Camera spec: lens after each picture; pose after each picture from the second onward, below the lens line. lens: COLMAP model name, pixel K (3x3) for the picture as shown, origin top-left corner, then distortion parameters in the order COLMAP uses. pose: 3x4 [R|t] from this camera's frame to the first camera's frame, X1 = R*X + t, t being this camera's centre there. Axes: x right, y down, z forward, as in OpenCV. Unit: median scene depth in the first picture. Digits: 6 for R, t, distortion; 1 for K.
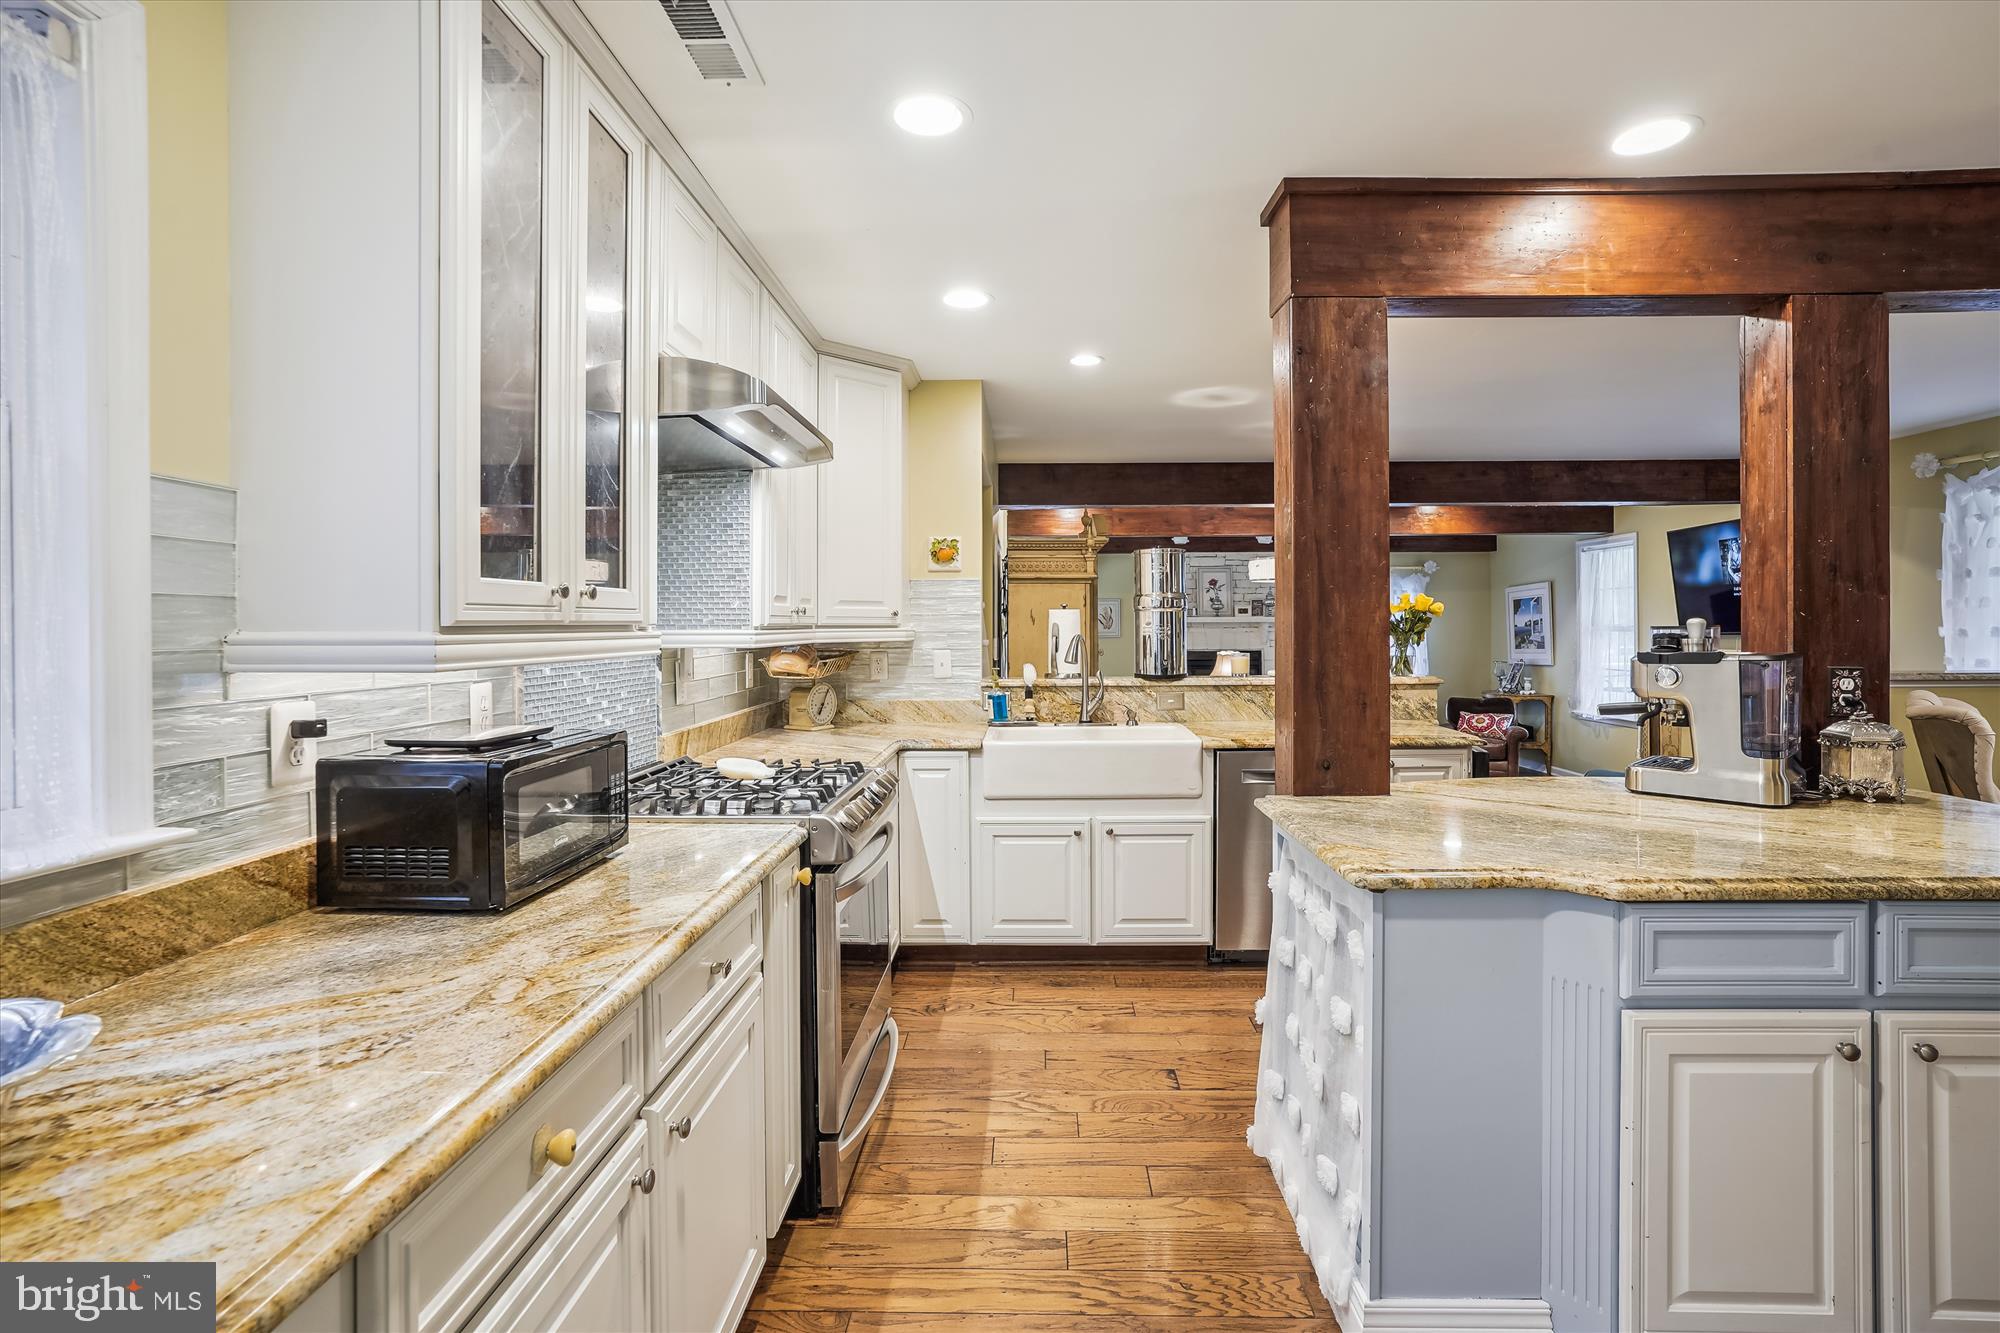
lens RADIAL K [[937.3, 0, 1020.7], [0, 937.3, 632.4], [0, 0, 1]] dist [-0.042034, 0.017296]
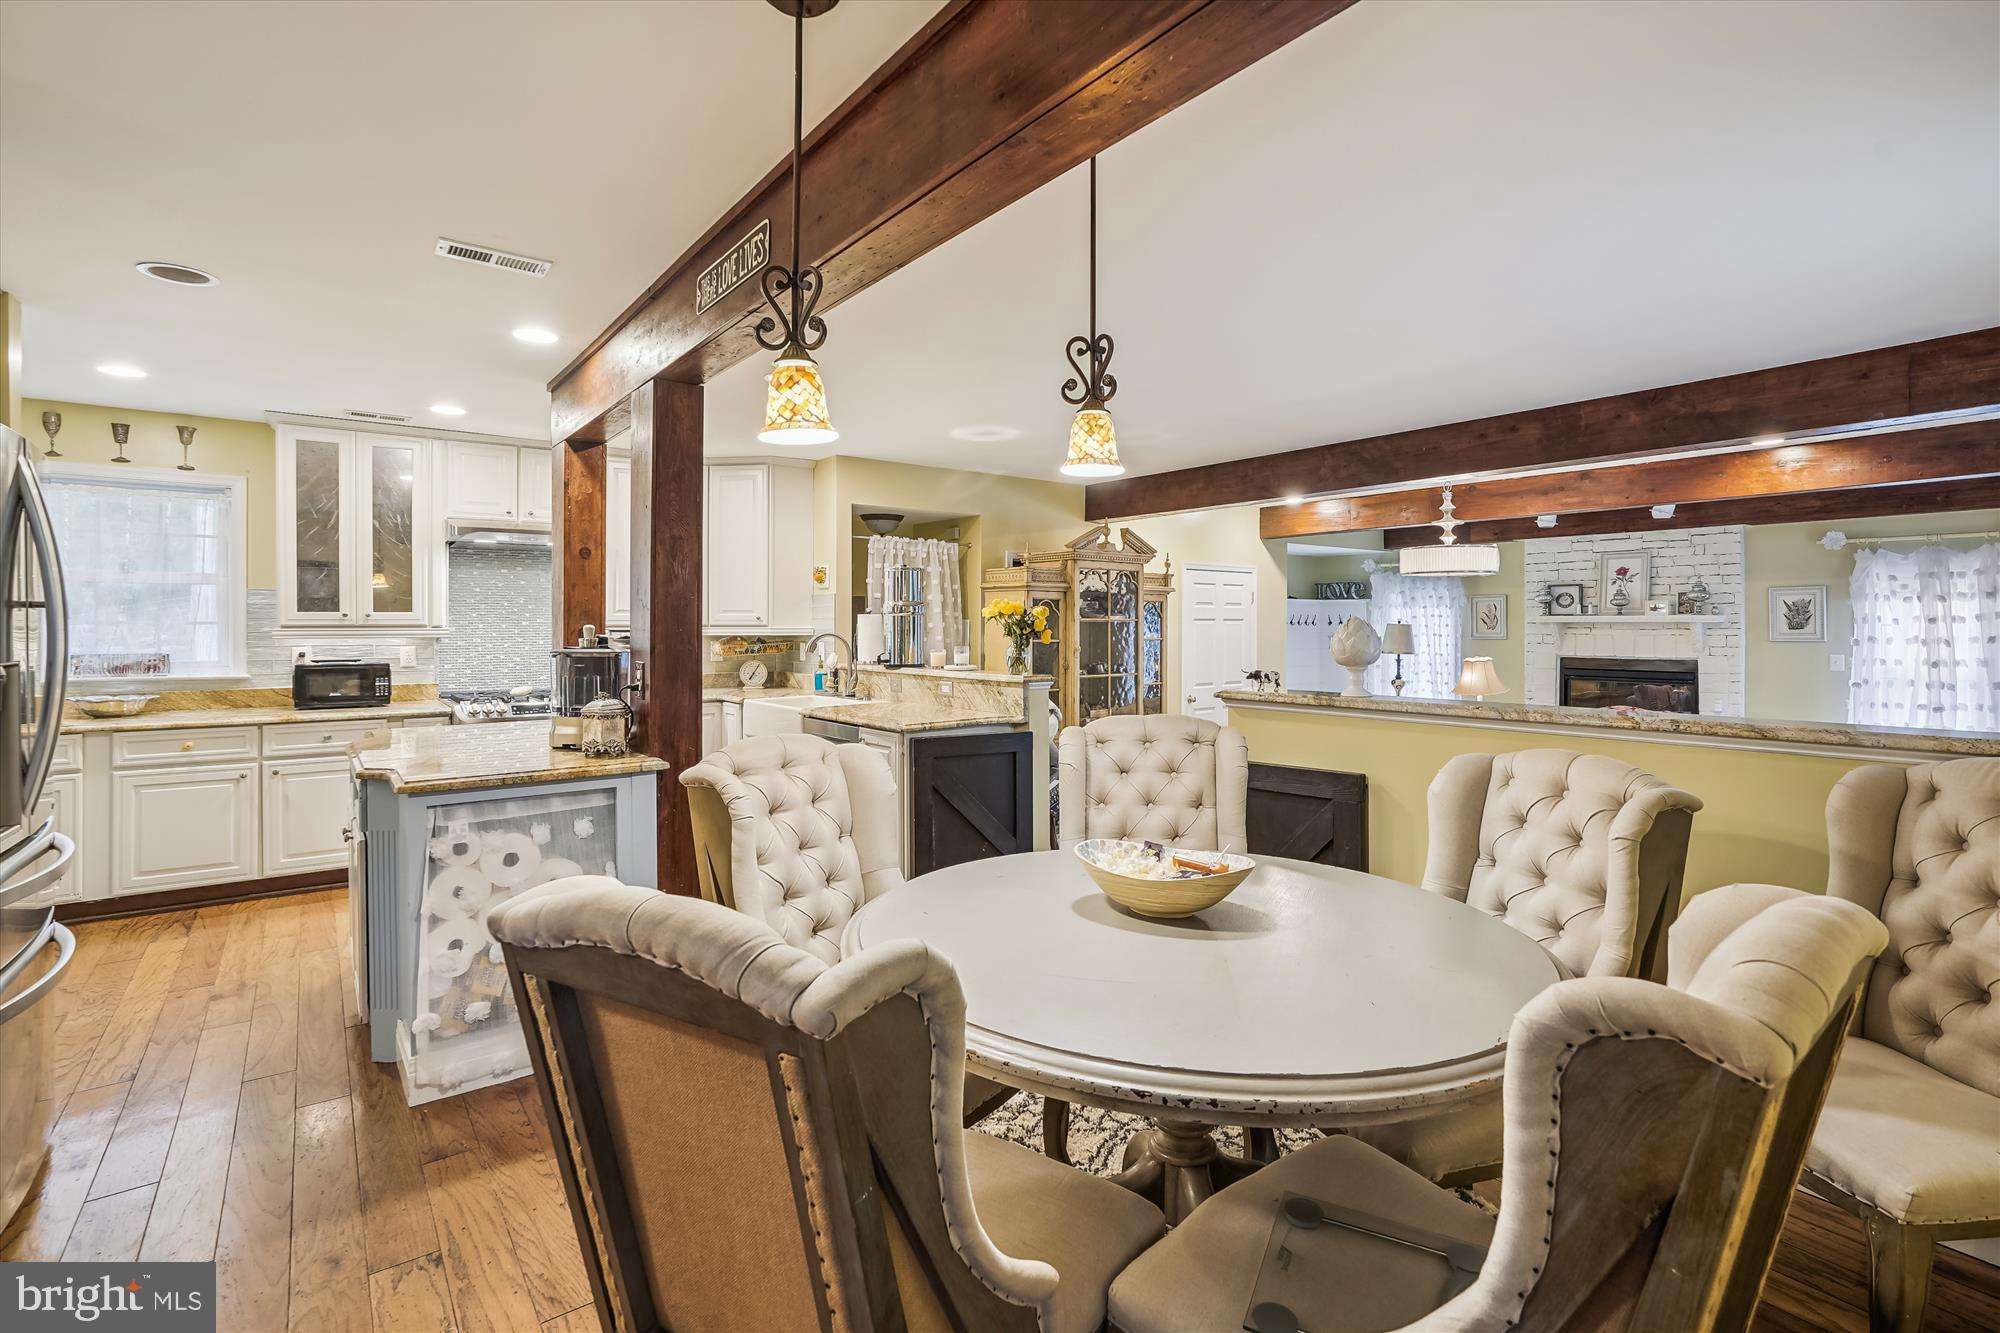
lens RADIAL K [[929.9, 0, 1008.6], [0, 929.9, 631.9], [0, 0, 1]] dist [-0.039501, 0.017677]
pose [[0.628959, 0.010730, -0.777365, 0.588021], [-0.008119, 0.999941, 0.007233, -0.005084], [0.777396, 0.001762, 0.629009, 0.145062]]
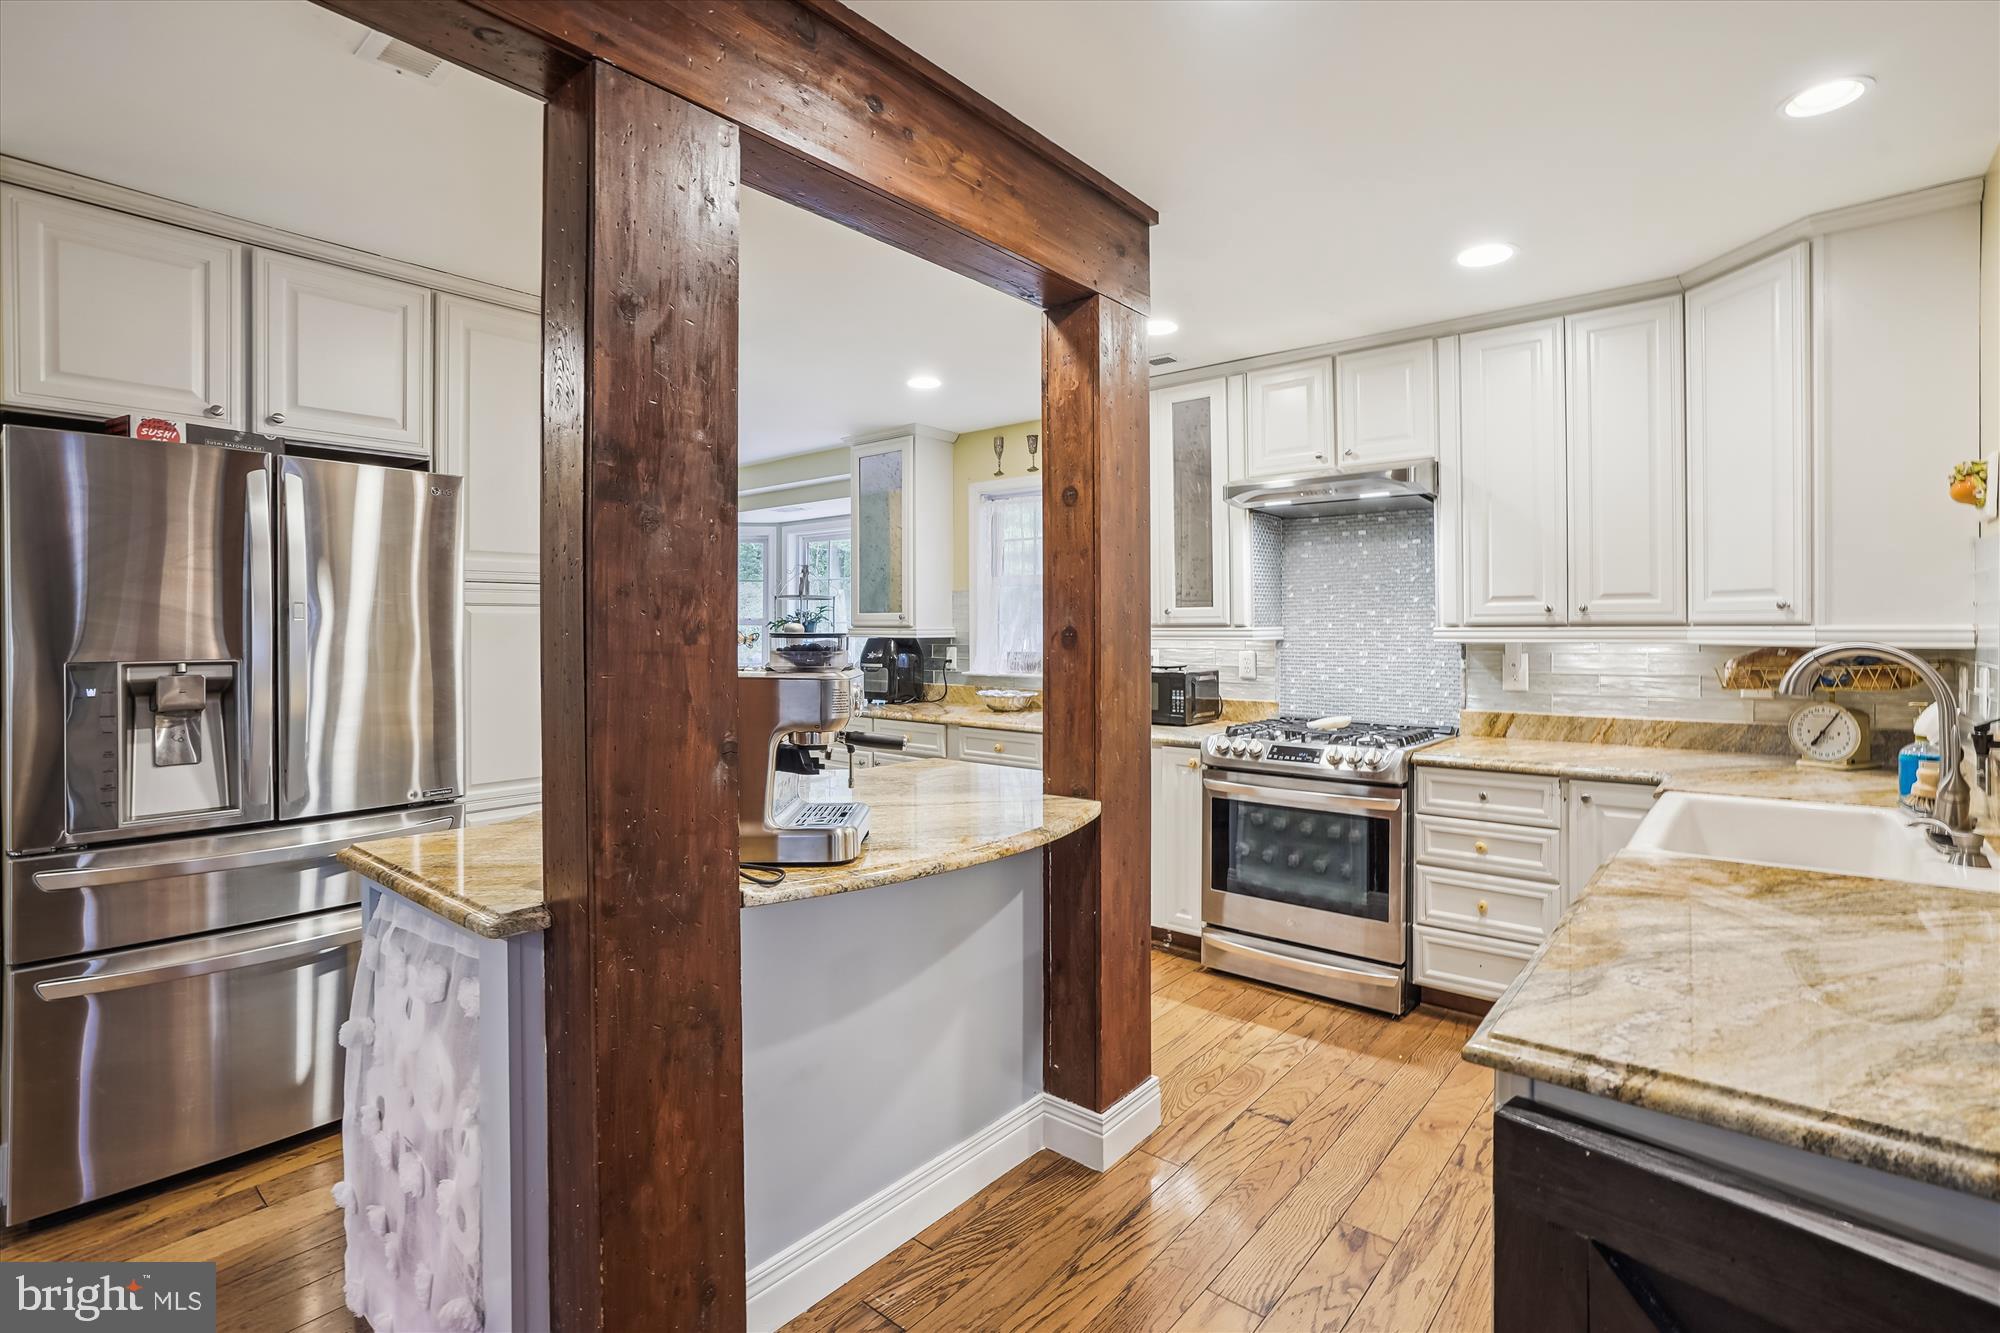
lens RADIAL K [[937.3, 0, 1041.8], [0, 937.3, 621.1], [0, 0, 1]] dist [-0.042034, 0.017296]
pose [[-0.601687, 0.002198, -0.798729, 0.316942], [0.000286, 0.999997, 0.002537, -0.004830], [0.798732, 0.001298, -0.601686, 0.419763]]
